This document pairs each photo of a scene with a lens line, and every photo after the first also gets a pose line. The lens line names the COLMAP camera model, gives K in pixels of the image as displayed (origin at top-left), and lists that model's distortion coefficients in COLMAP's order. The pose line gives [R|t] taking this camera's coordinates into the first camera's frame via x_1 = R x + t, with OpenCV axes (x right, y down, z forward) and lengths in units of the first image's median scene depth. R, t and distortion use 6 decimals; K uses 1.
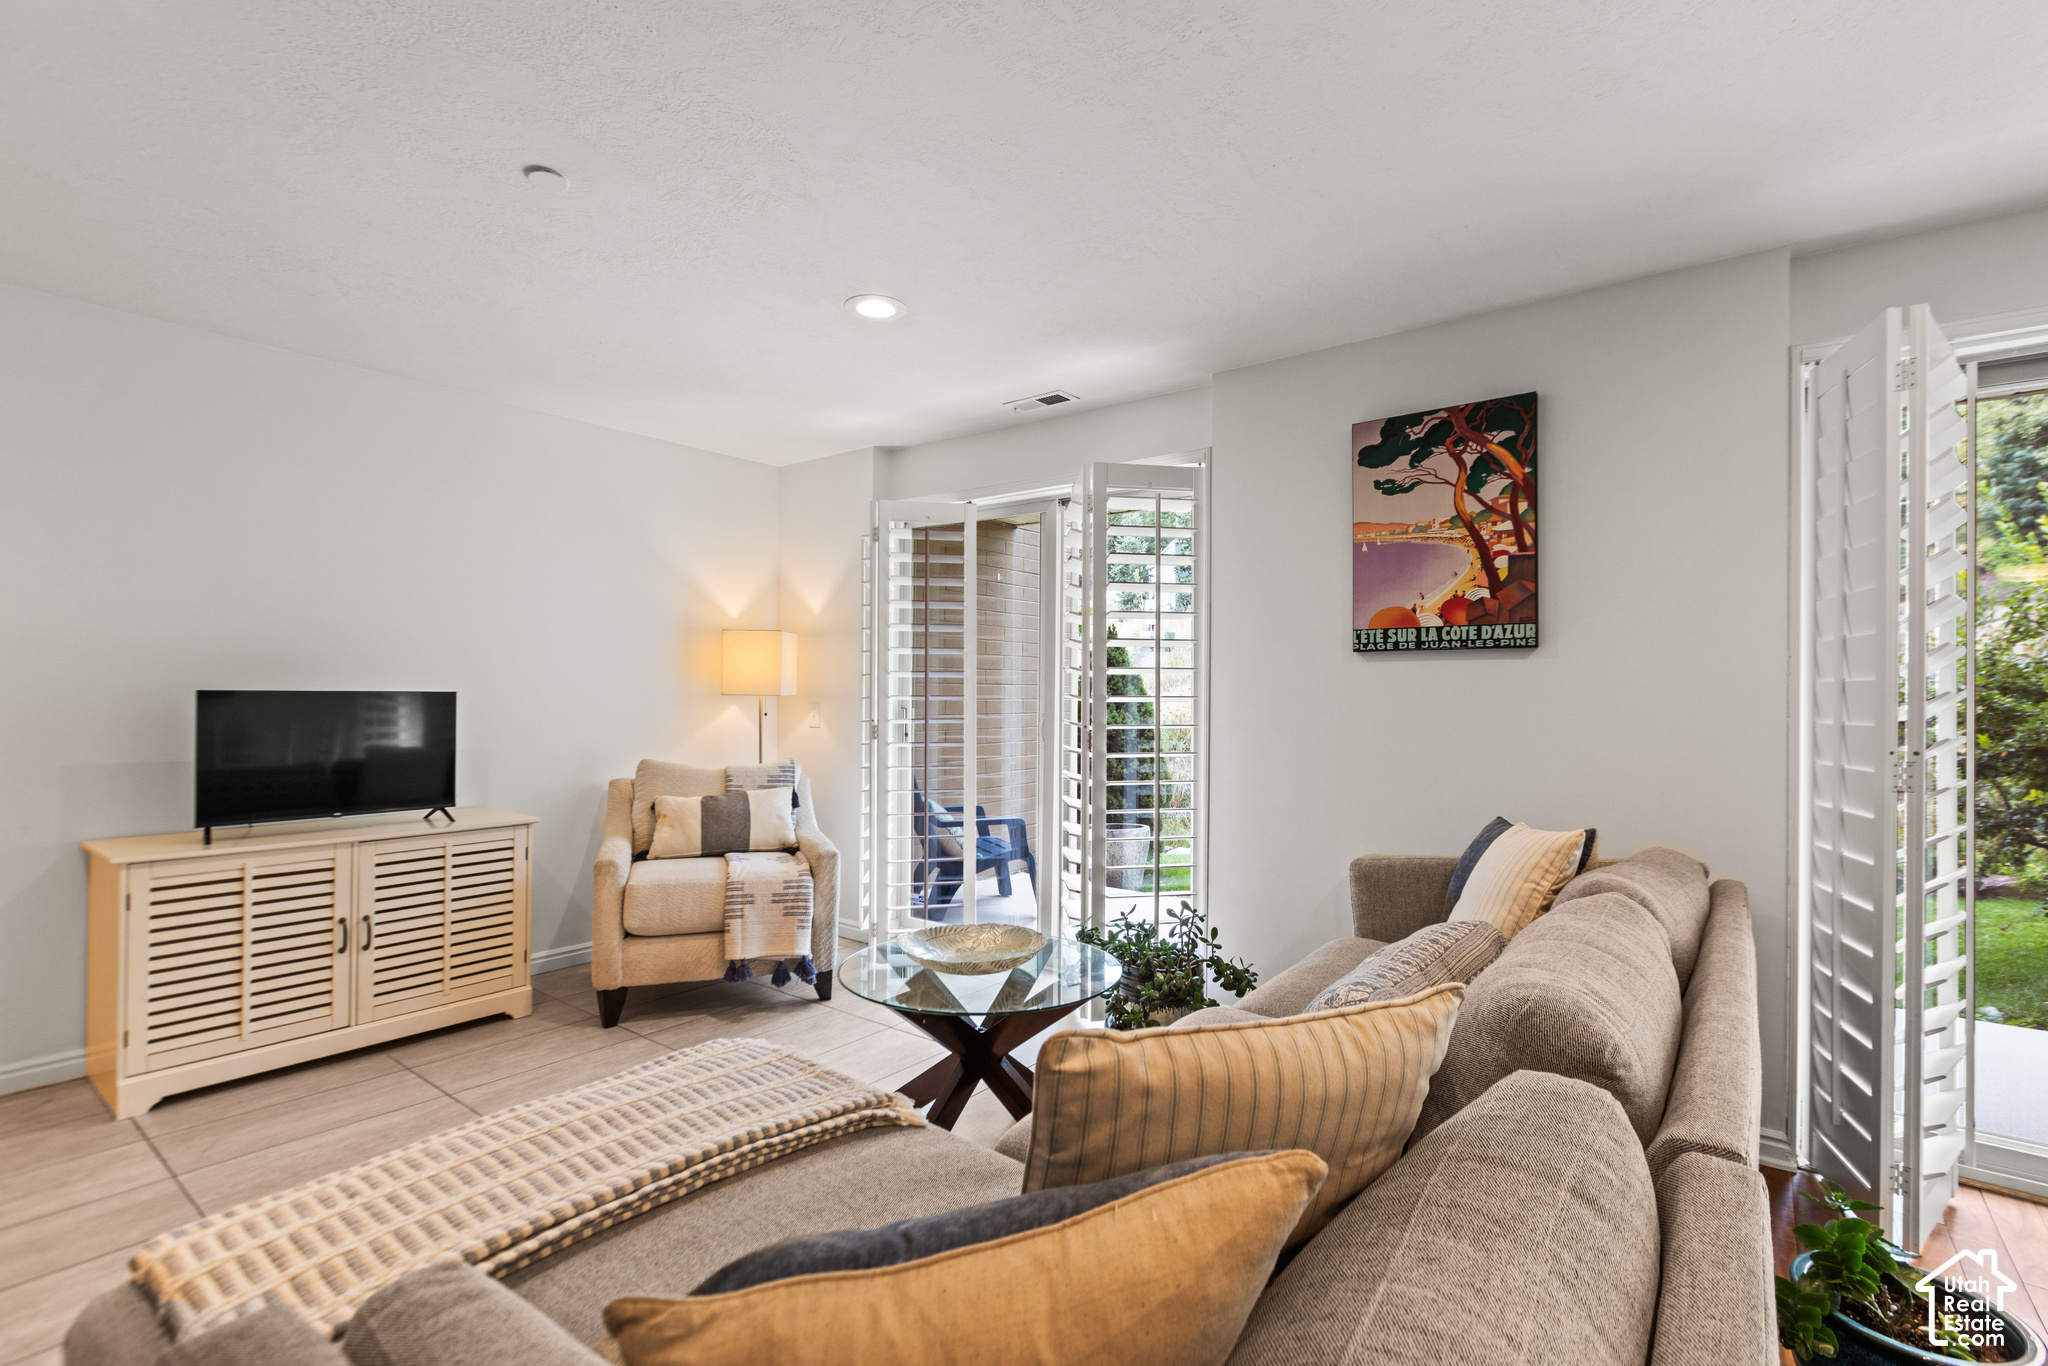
lens RADIAL K [[957.1, 0, 1034.7], [0, 957.1, 684.8], [0, 0, 1]] dist [0.007357, -0.002778]
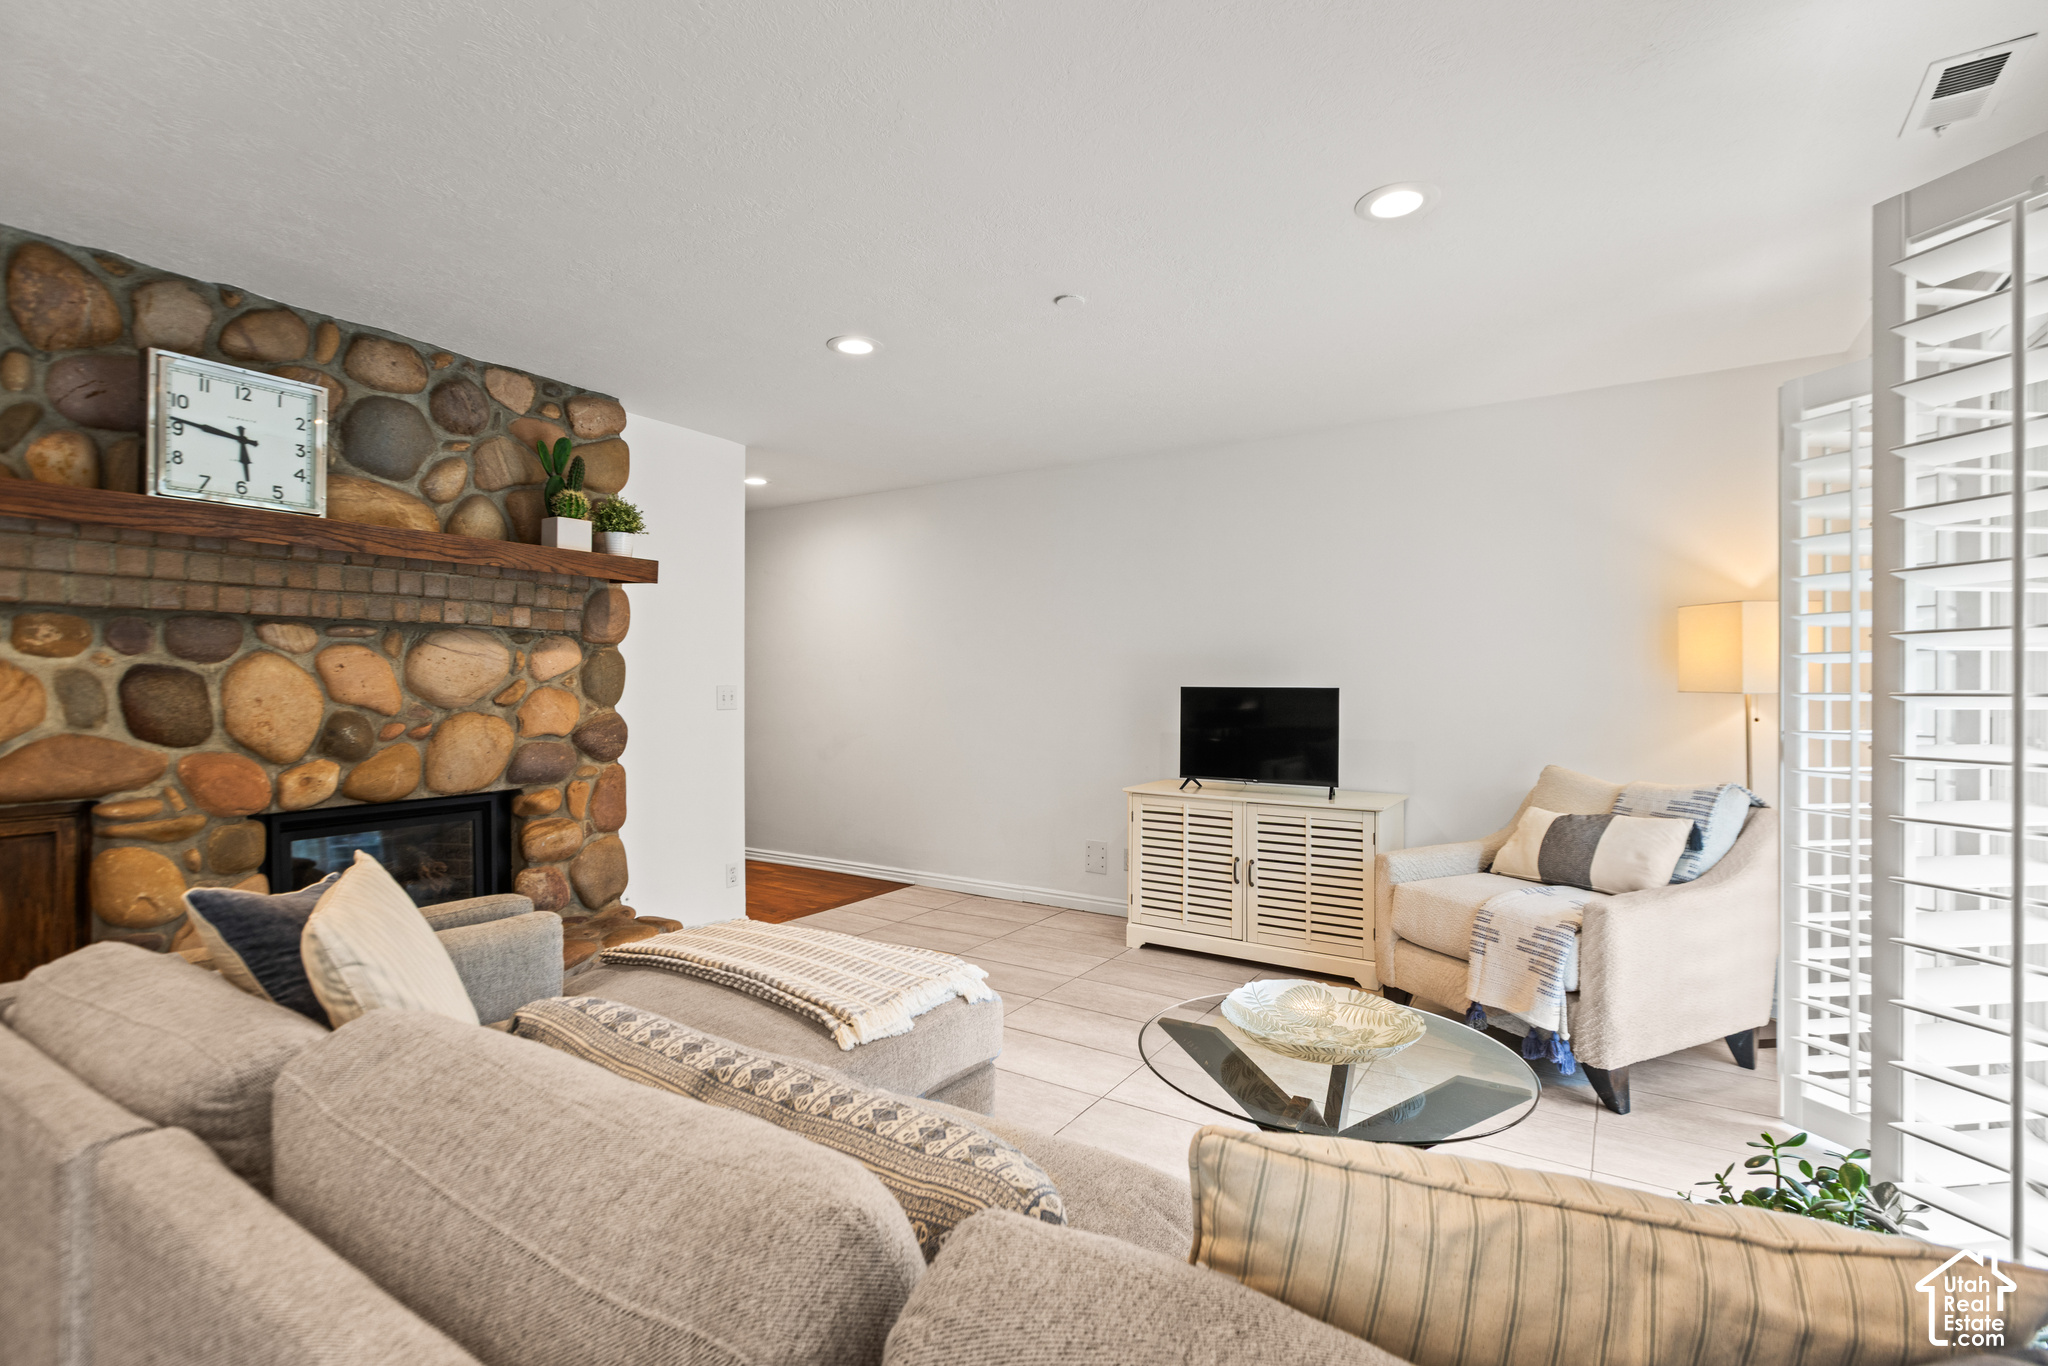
lens RADIAL K [[957.1, 0, 1026.1], [0, 957.1, 683.9], [0, 0, 1]] dist [0.007357, -0.002778]
pose [[0.065257, -0.005529, -0.997853, 0.556237], [0.007143, 0.999962, -0.005074, 0.005635], [0.997843, -0.006797, 0.065294, 0.584073]]
